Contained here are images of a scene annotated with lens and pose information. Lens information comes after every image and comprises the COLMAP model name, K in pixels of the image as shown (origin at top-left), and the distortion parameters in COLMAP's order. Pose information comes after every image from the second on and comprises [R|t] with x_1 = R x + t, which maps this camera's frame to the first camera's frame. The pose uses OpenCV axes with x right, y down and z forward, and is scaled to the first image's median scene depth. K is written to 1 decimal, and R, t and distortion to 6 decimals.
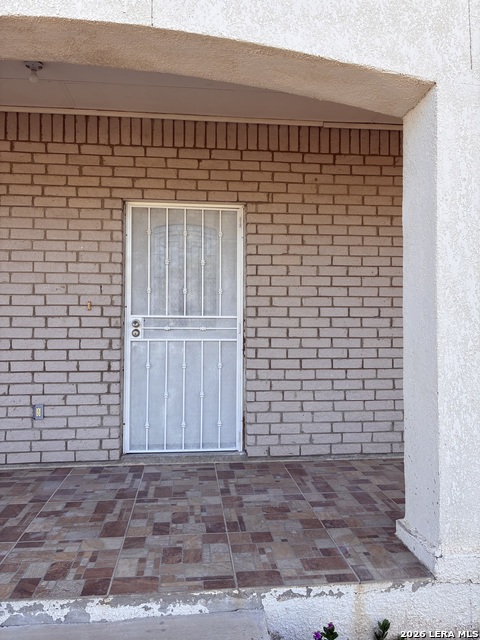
lens RADIAL K [[487.1, 0, 239.5], [0, 487.1, 321.3], [0, 0, 1]] dist [0.037602, -0.013079]
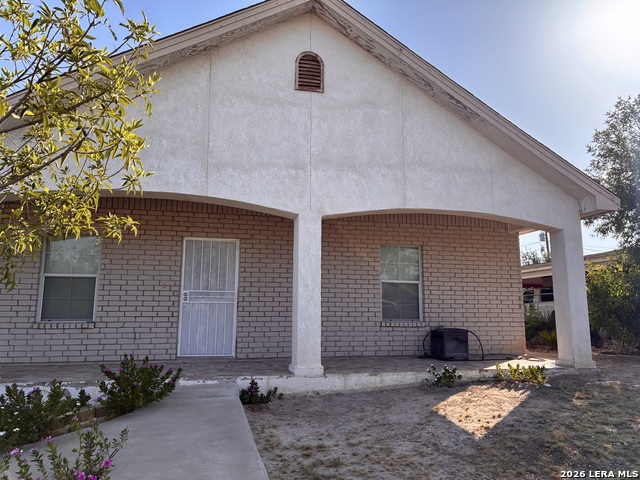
lens RADIAL K [[487.1, 0, 324.0], [0, 487.1, 235.3], [0, 0, 1]] dist [0.037602, -0.013079]
pose [[0.988929, 0.025072, 0.146254, 0.064464], [-0.003291, 0.989085, -0.147307, 0.061681], [-0.148351, 0.145195, 0.978218, -1.203467]]
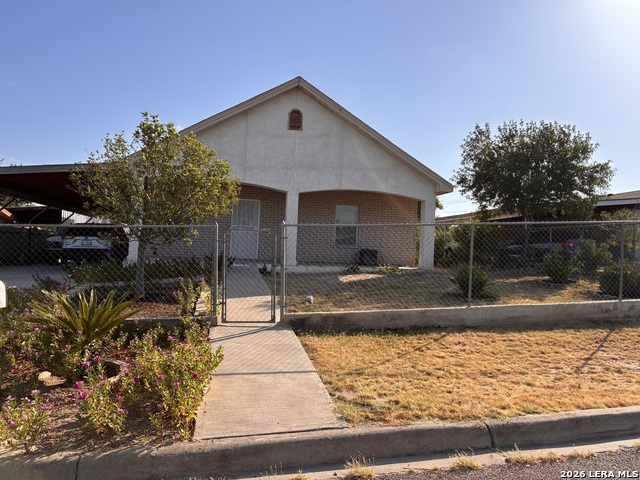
lens RADIAL K [[487.1, 0, 321.0], [0, 487.1, 241.4], [0, 0, 1]] dist [0.037602, -0.013079]
pose [[0.995438, 0.039661, 0.086779, 0.224941], [-0.038929, 0.999191, -0.010115, 0.168702], [-0.087110, 0.006690, 0.996176, -4.114931]]
